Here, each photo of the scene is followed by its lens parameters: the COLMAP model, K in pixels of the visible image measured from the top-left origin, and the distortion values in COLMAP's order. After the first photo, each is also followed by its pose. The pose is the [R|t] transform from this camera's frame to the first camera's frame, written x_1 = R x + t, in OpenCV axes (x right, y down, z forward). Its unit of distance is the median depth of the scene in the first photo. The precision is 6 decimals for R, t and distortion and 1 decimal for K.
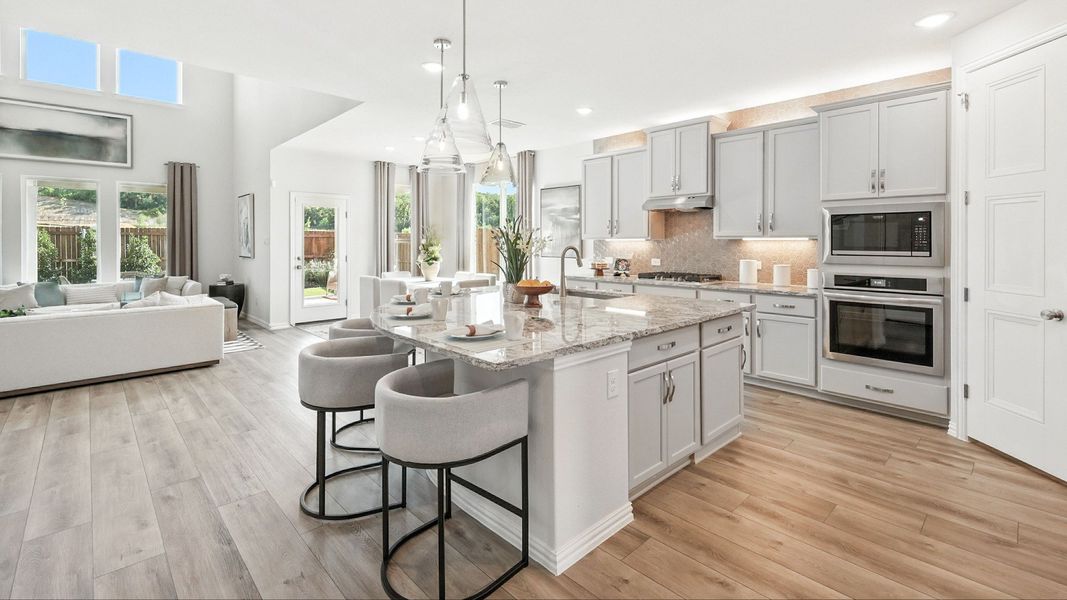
lens RADIAL K [[482.7, 0, 553.5], [0, 482.7, 237.4], [0, 0, 1]] dist [-0.008632, 0.000296]
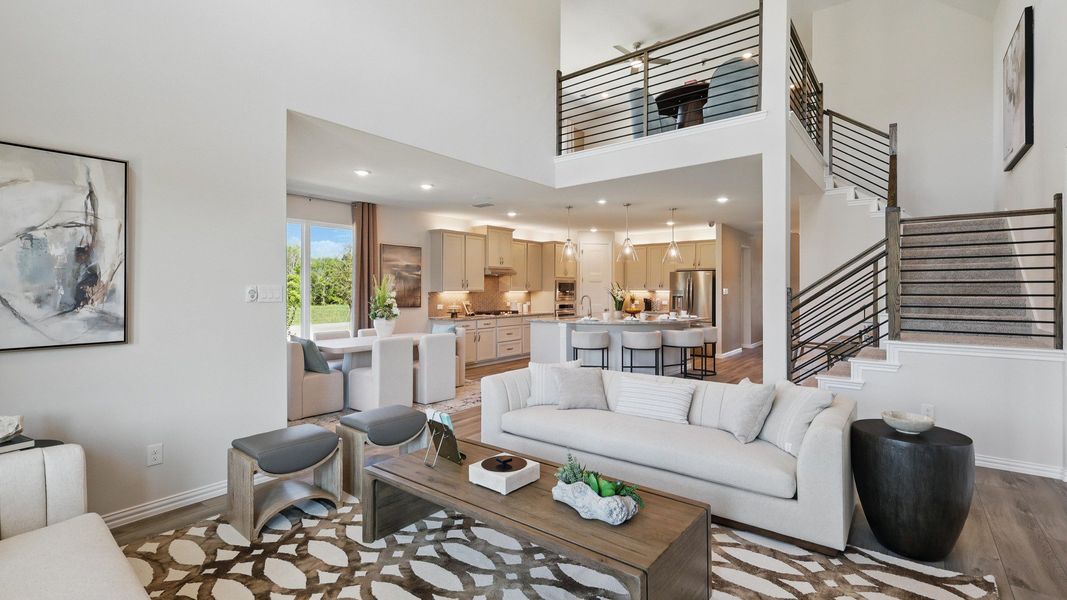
lens RADIAL K [[482.7, 0, 534.5], [0, 482.7, 293.9], [0, 0, 1]] dist [-0.008632, 0.000296]
pose [[-0.131566, -0.010660, 0.991250, -1.222897], [-0.009030, 0.999914, 0.009554, -0.004363], [-0.991266, -0.007694, -0.131651, 0.871559]]
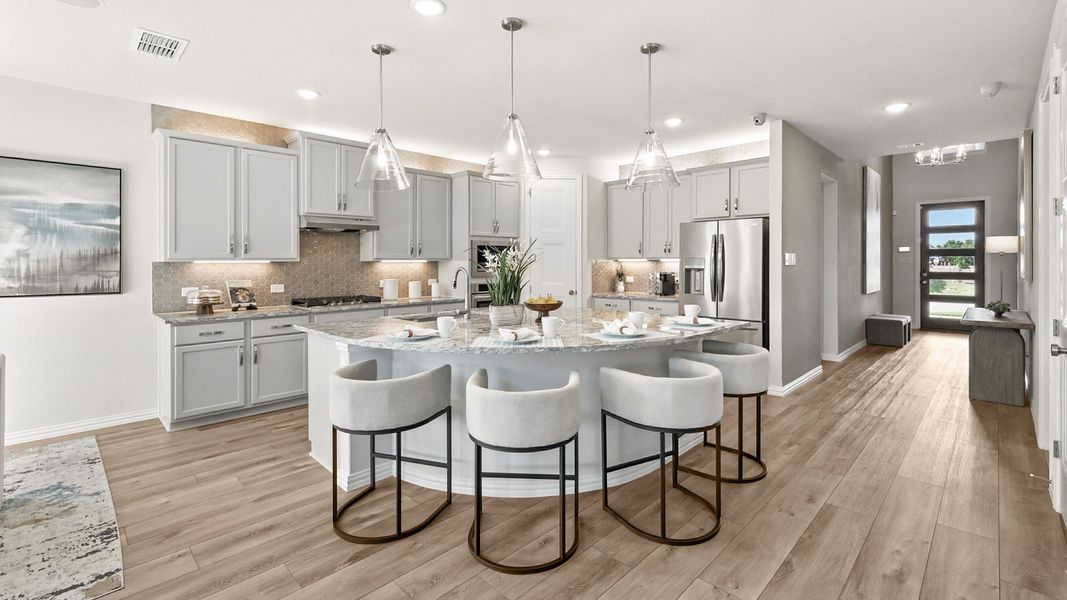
lens RADIAL K [[464.6, 0, 531.3], [0, 464.6, 263.6], [0, 0, 1]] dist [-0.002804, -0.000172]
pose [[-0.020942, -0.002169, 0.999778, -0.528303], [-0.002992, 0.999993, 0.002107, 0.004457], [-0.999776, -0.002947, -0.020948, 0.504981]]
